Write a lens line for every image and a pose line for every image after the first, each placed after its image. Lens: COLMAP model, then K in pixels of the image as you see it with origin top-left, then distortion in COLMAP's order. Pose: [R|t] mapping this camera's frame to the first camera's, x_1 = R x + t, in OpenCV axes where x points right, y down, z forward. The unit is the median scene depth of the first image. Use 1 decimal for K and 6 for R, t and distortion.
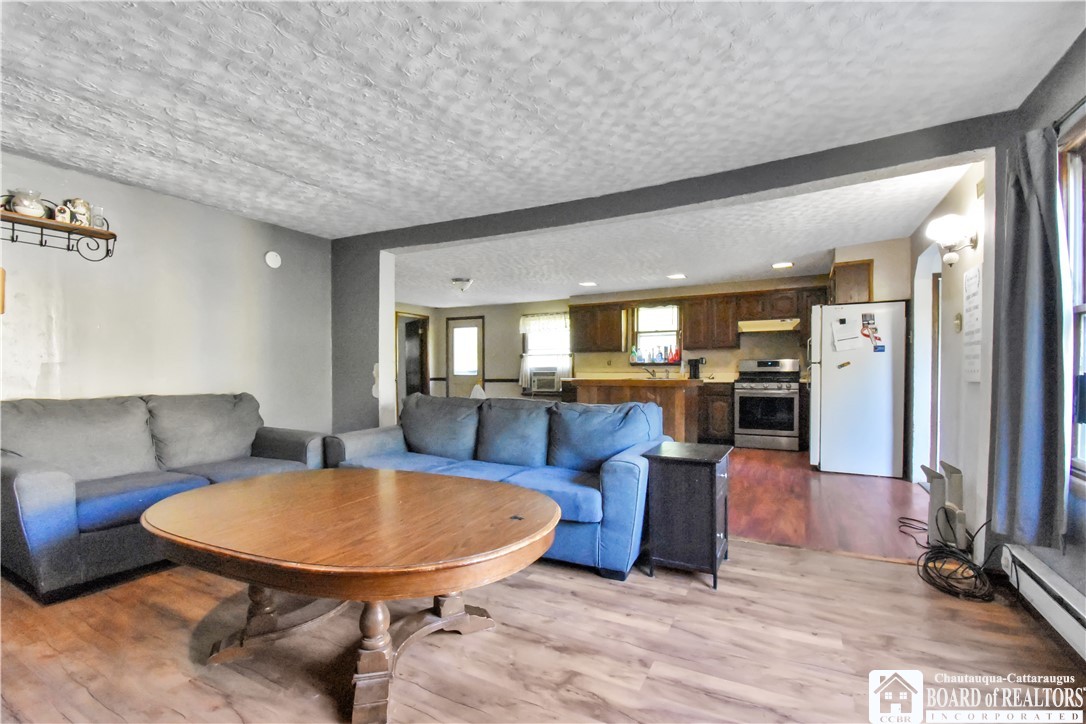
lens RADIAL K [[491.3, 0, 543.5], [0, 491.3, 381.6], [0, 0, 1]] dist [0.011073, -0.002404]
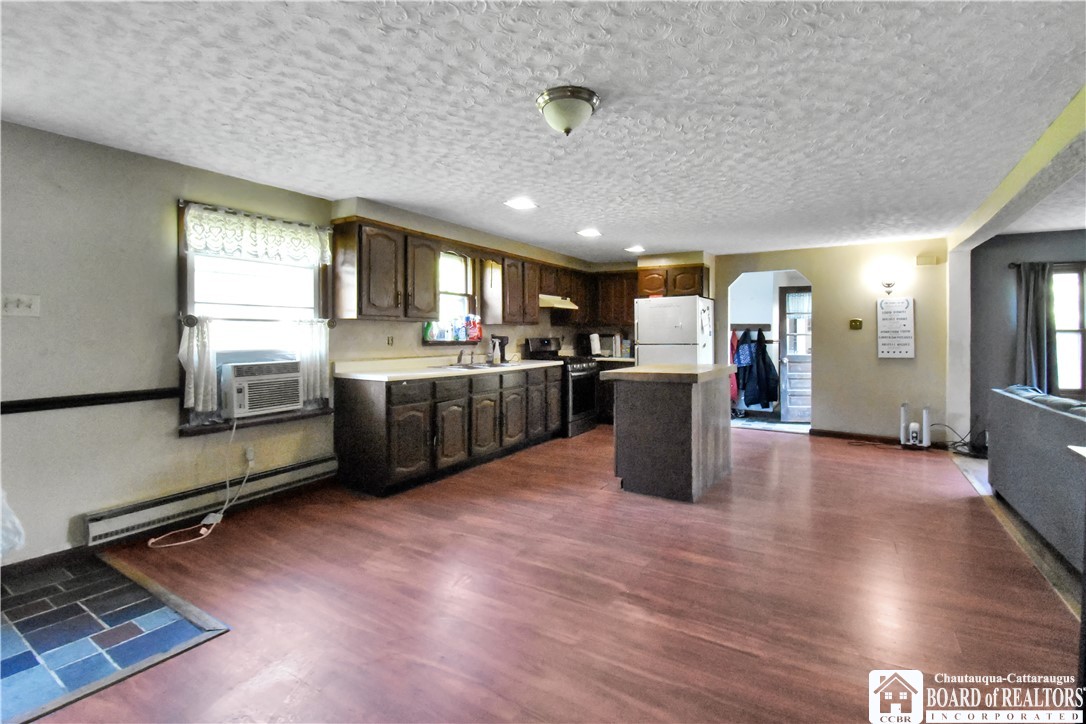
lens RADIAL K [[491.3, 0, 549.9], [0, 491.3, 342.4], [0, 0, 1]] dist [0.011073, -0.002404]
pose [[0.052263, -0.008326, 0.998599, -0.415597], [0.024873, 0.999666, 0.007033, -0.036798], [-0.998324, 0.024471, 0.052452, 0.819204]]
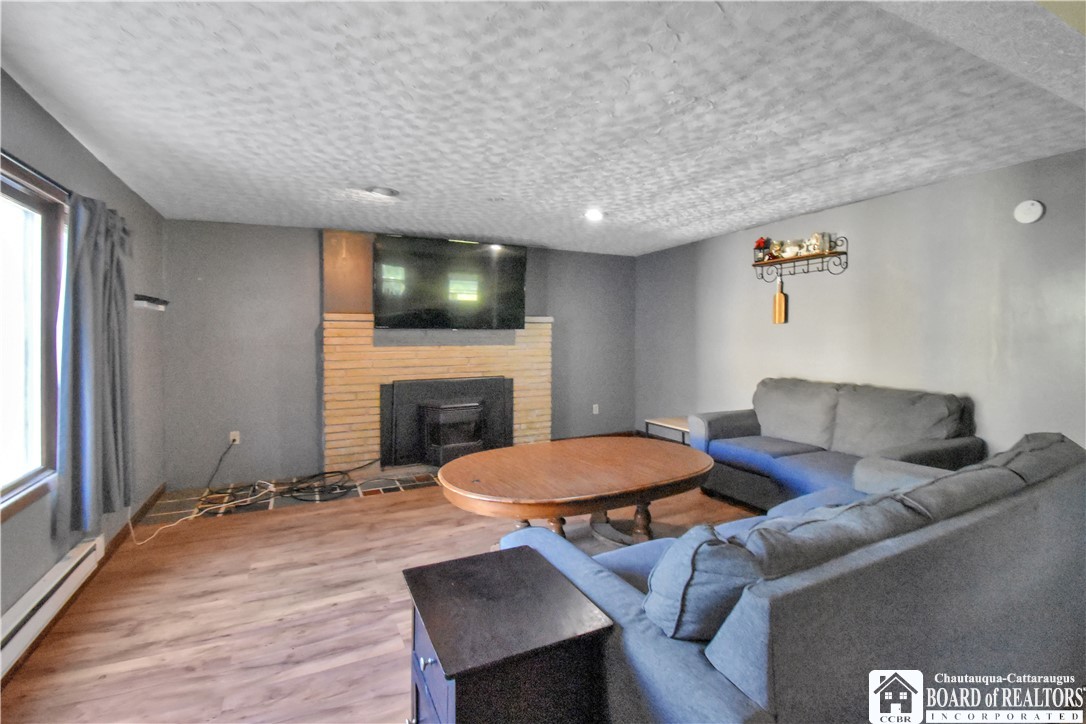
lens RADIAL K [[491.3, 0, 538.1], [0, 491.3, 338.8], [0, 0, 1]] dist [0.011073, -0.002404]
pose [[-0.590069, 0.008682, -0.807306, 0.221081], [-0.012190, 0.999732, 0.019661, -0.037080], [0.807261, 0.021443, -0.589806, 0.442551]]
